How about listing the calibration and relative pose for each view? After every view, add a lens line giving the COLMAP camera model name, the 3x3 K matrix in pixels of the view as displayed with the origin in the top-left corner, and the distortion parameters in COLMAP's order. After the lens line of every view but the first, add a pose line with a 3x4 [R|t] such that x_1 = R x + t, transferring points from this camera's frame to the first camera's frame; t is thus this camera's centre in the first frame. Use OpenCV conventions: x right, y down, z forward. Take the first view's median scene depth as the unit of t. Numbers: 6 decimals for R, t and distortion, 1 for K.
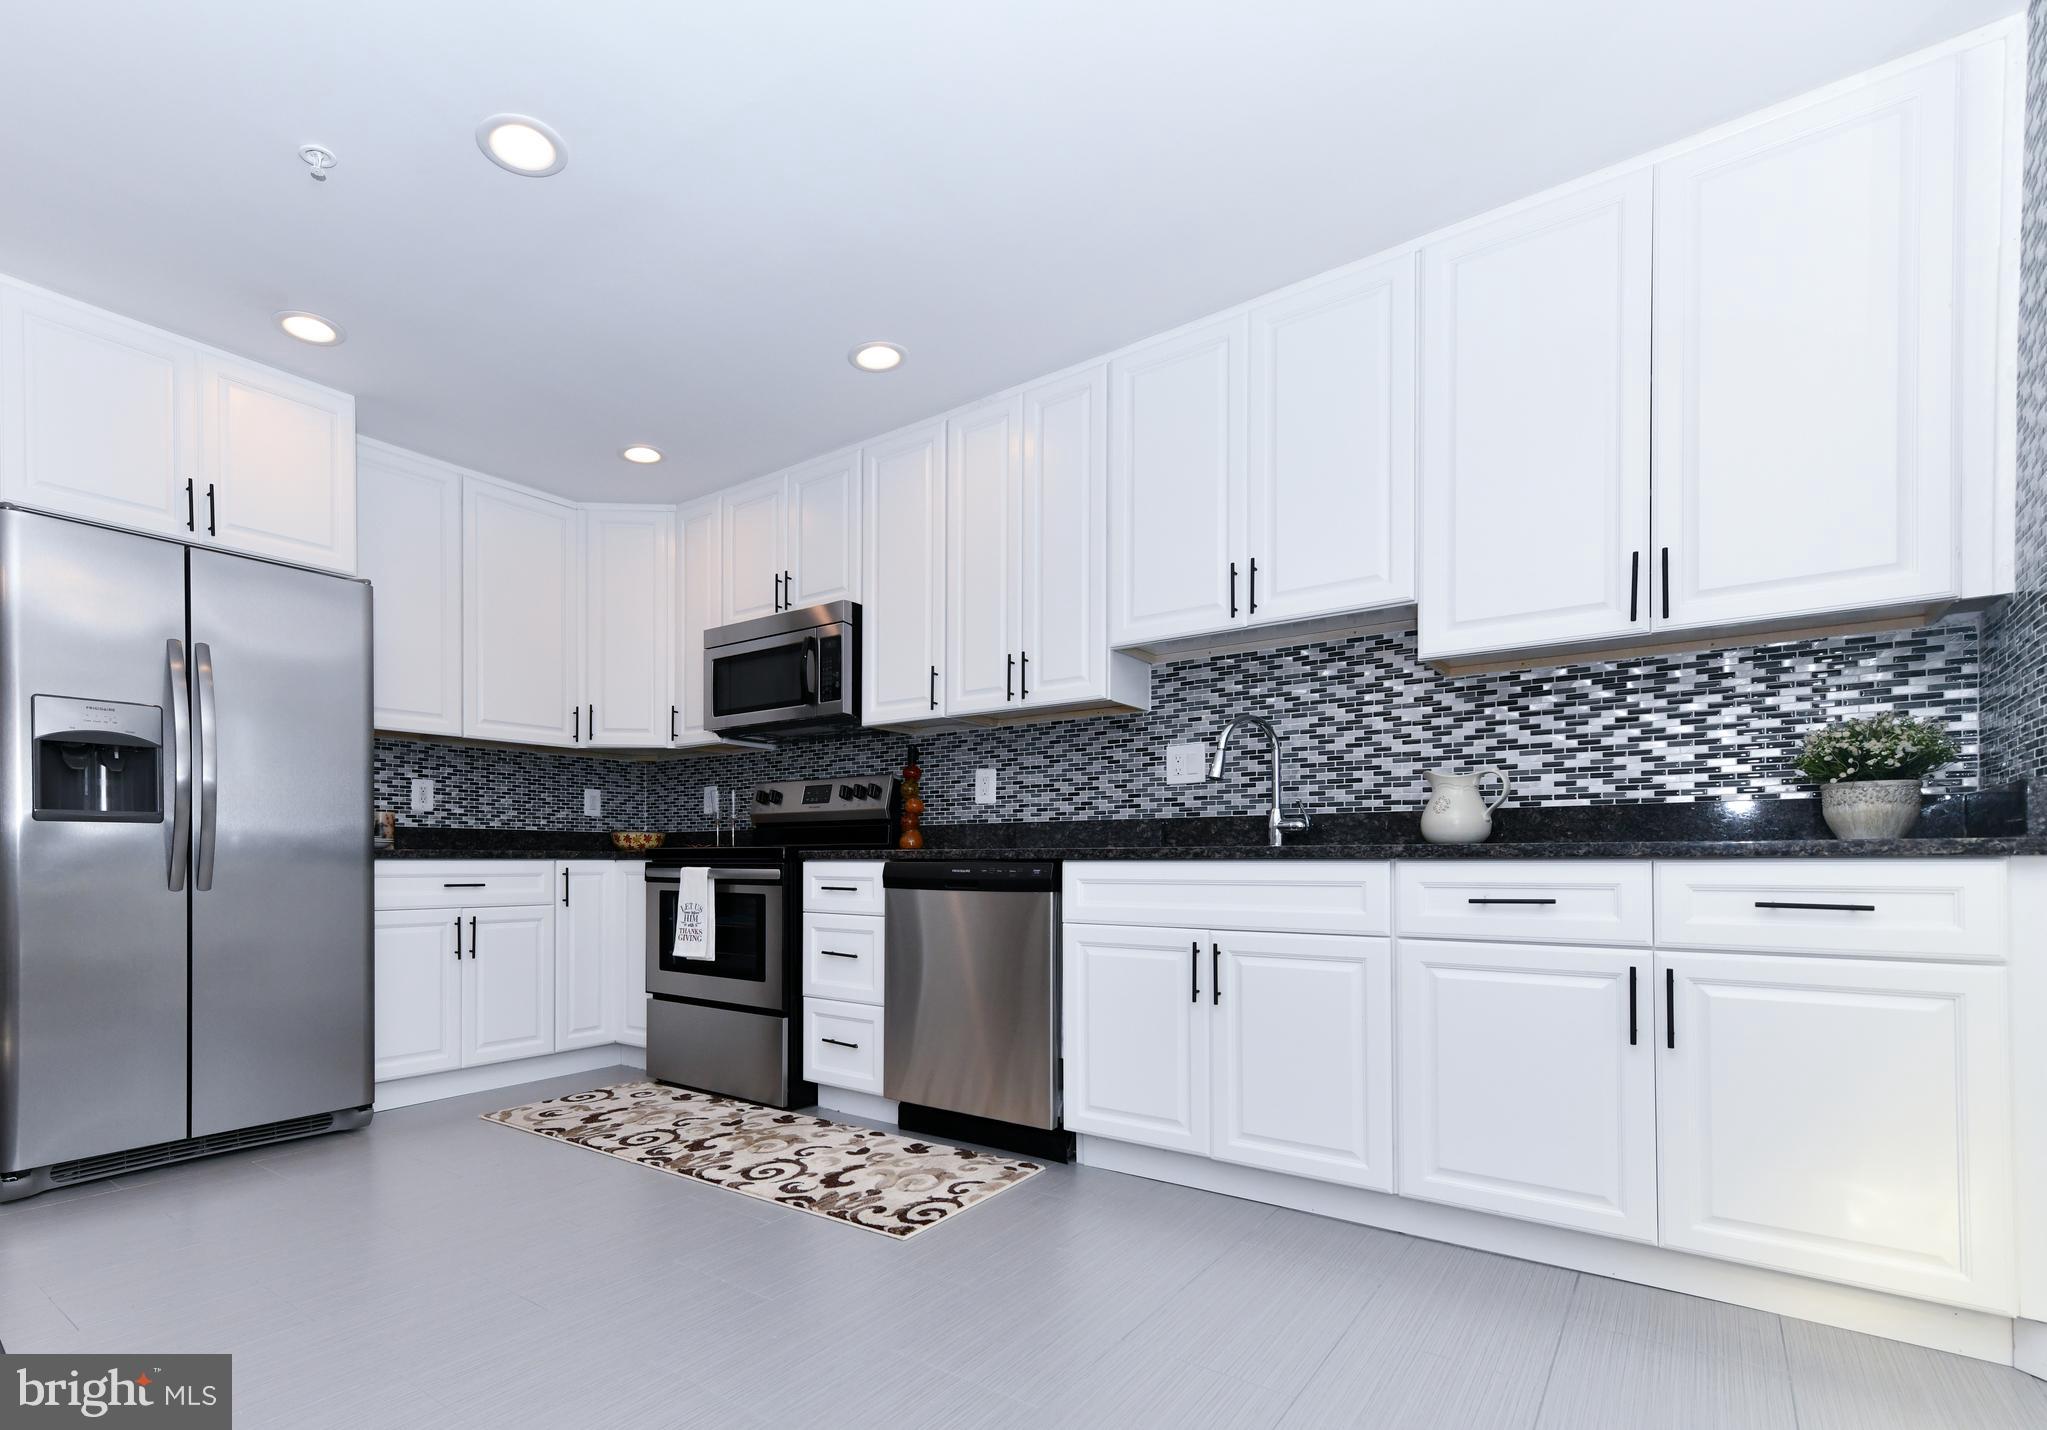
lens RADIAL K [[1012.4, 0, 827.3], [0, 1012.4, 859.0], [0, 0, 1]] dist [0.008274, 0.001506]
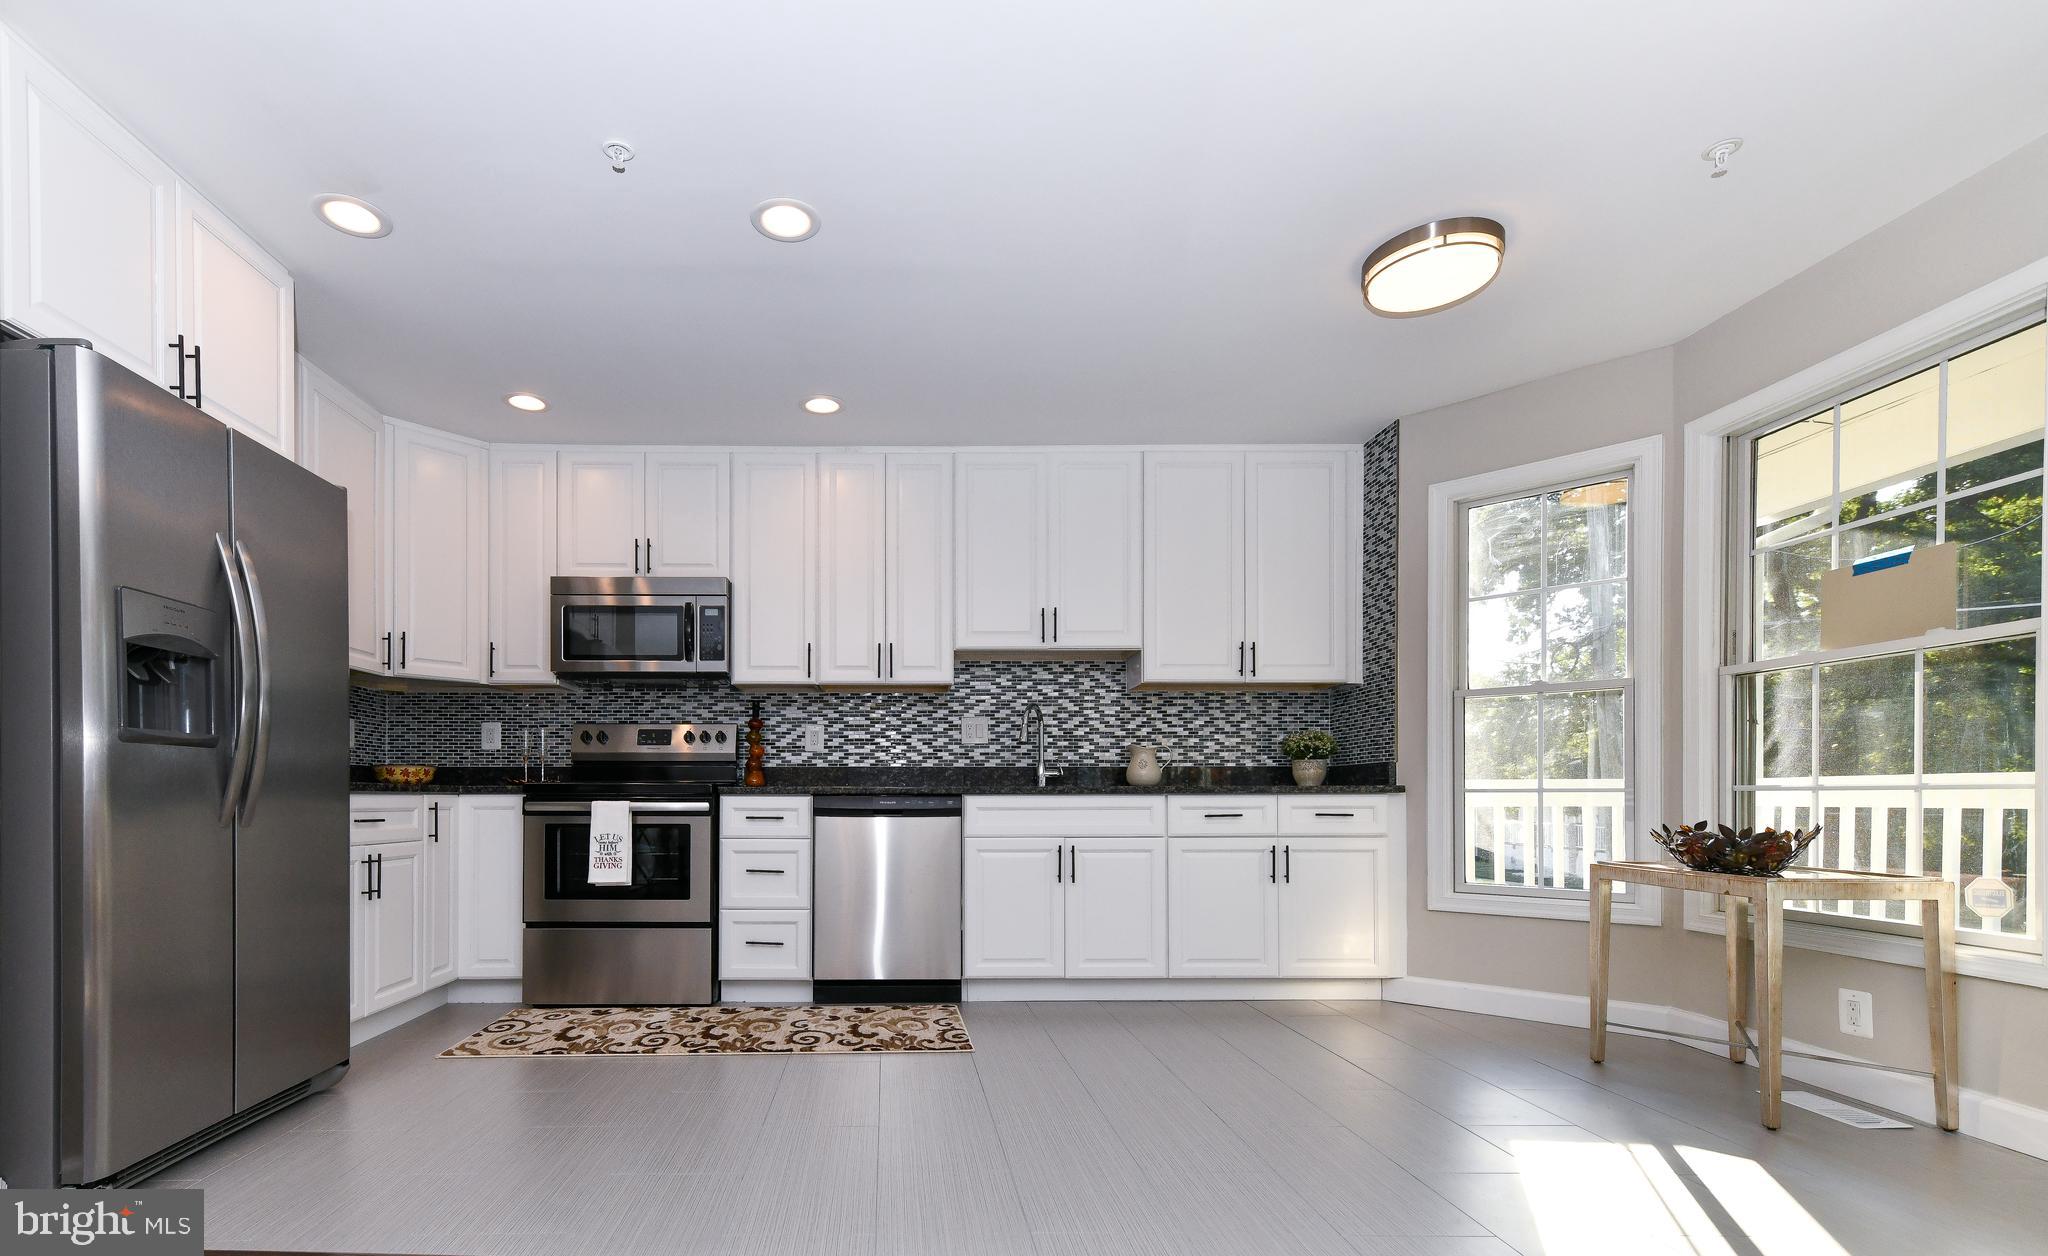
lens RADIAL K [[942.3, 0, 896.0], [0, 942.3, 795.4], [0, 0, 1]] dist [0.013404, 0.000078]
pose [[0.749994, 0.003452, 0.661435, -0.651604], [-0.000612, 0.999990, -0.004525, 0.007934], [-0.661444, 0.002990, 0.749989, 0.037018]]
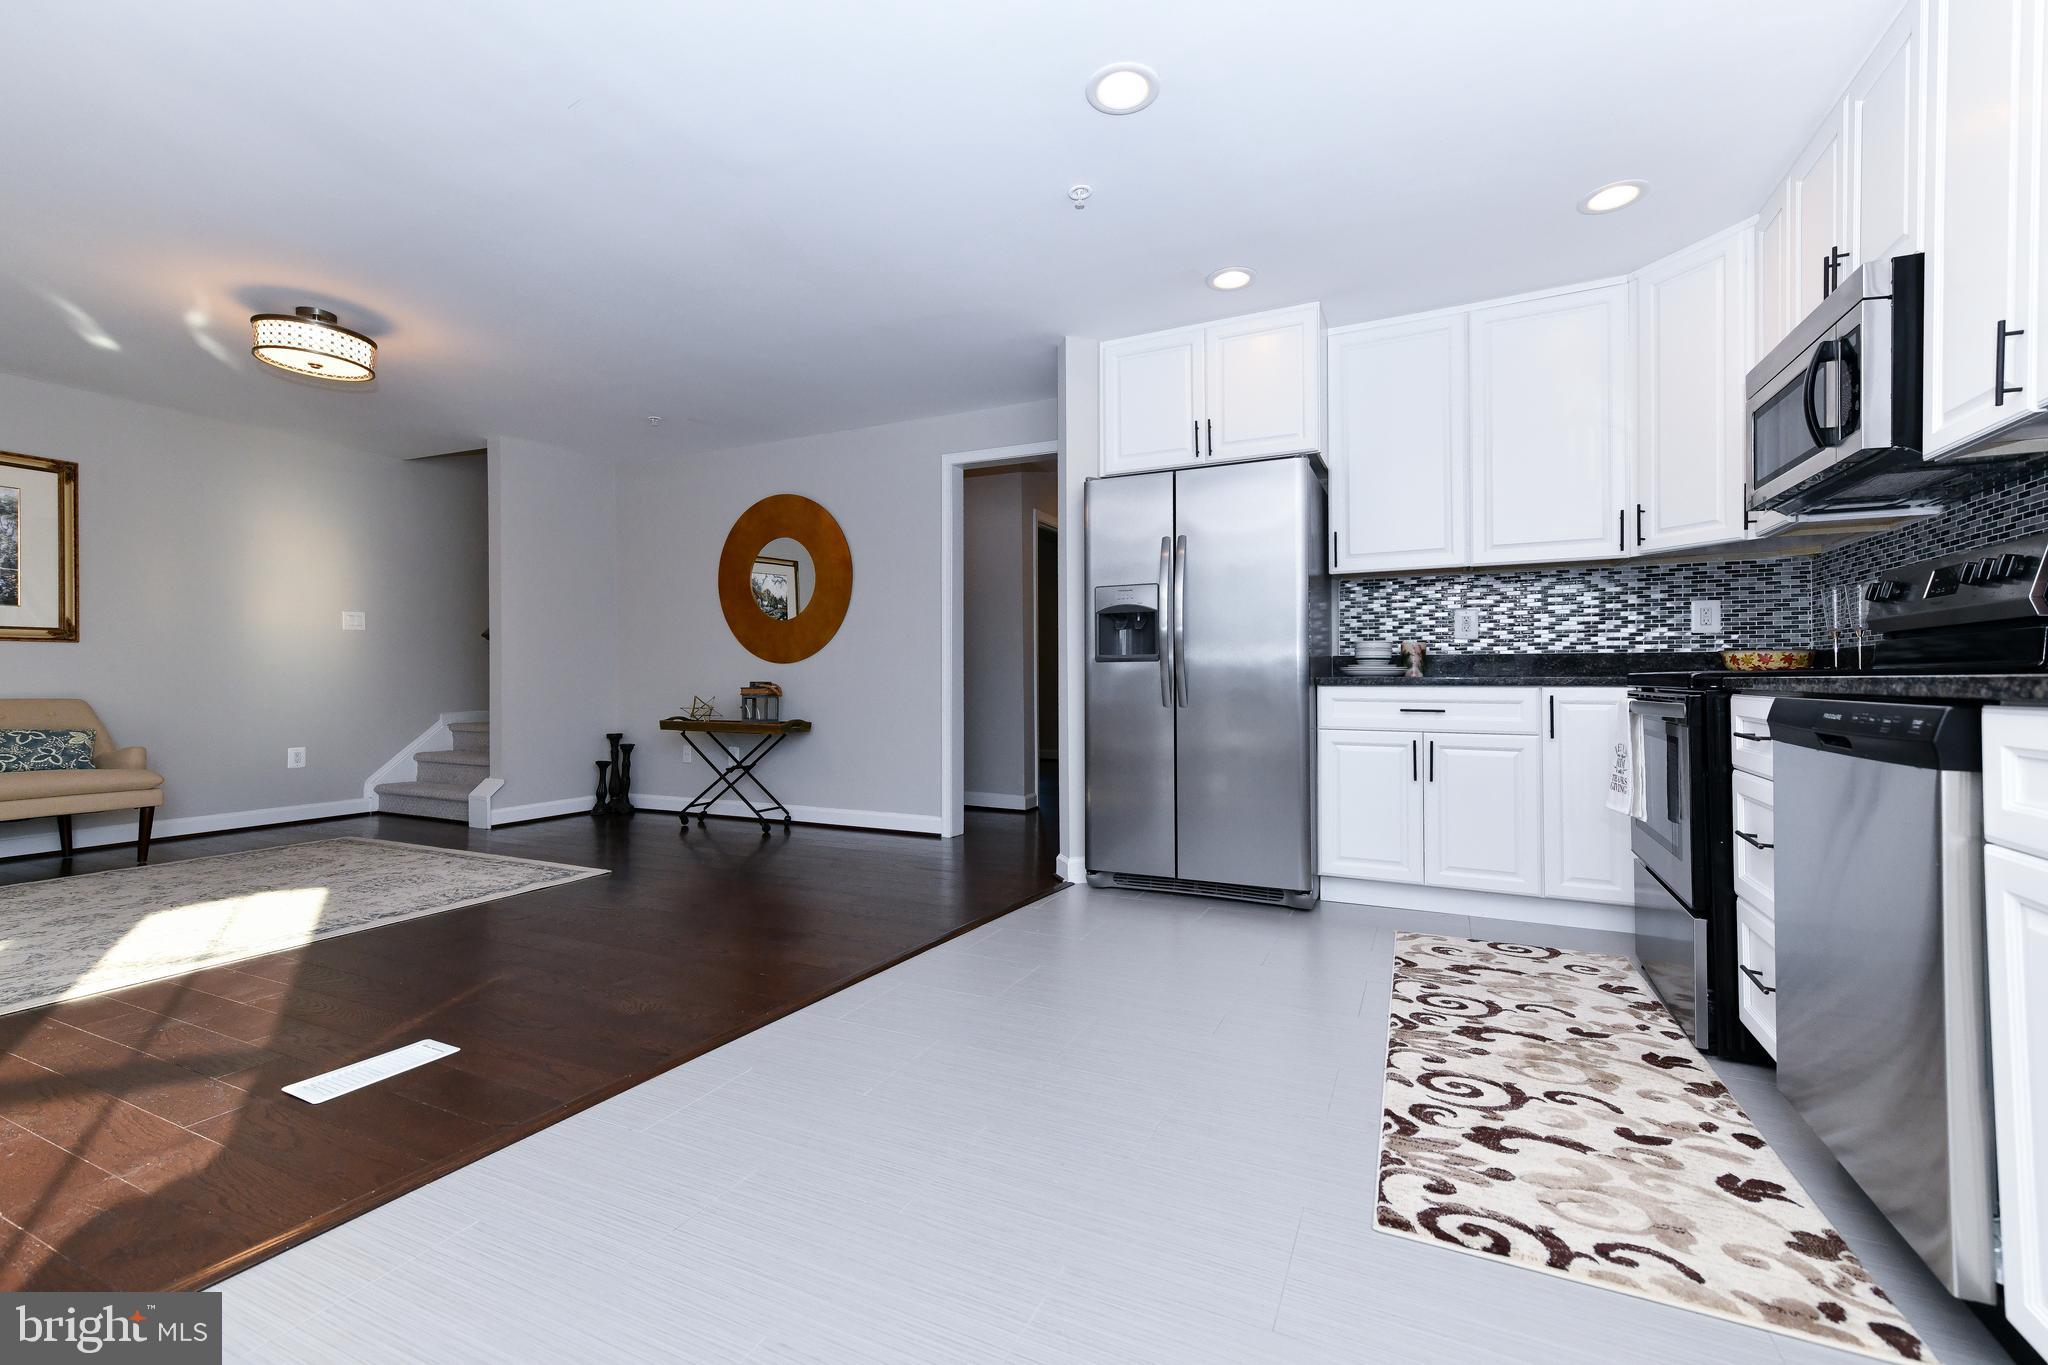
lens RADIAL K [[814.6, 0, 1021.3], [0, 814.6, 675.4], [0, 0, 1]] dist [0.016286, -0.000150]
pose [[0.274844, -0.008746, -0.961449, 0.405361], [0.000287, 0.999959, -0.009014, -0.003244], [0.961489, 0.002202, 0.274835, 0.437501]]
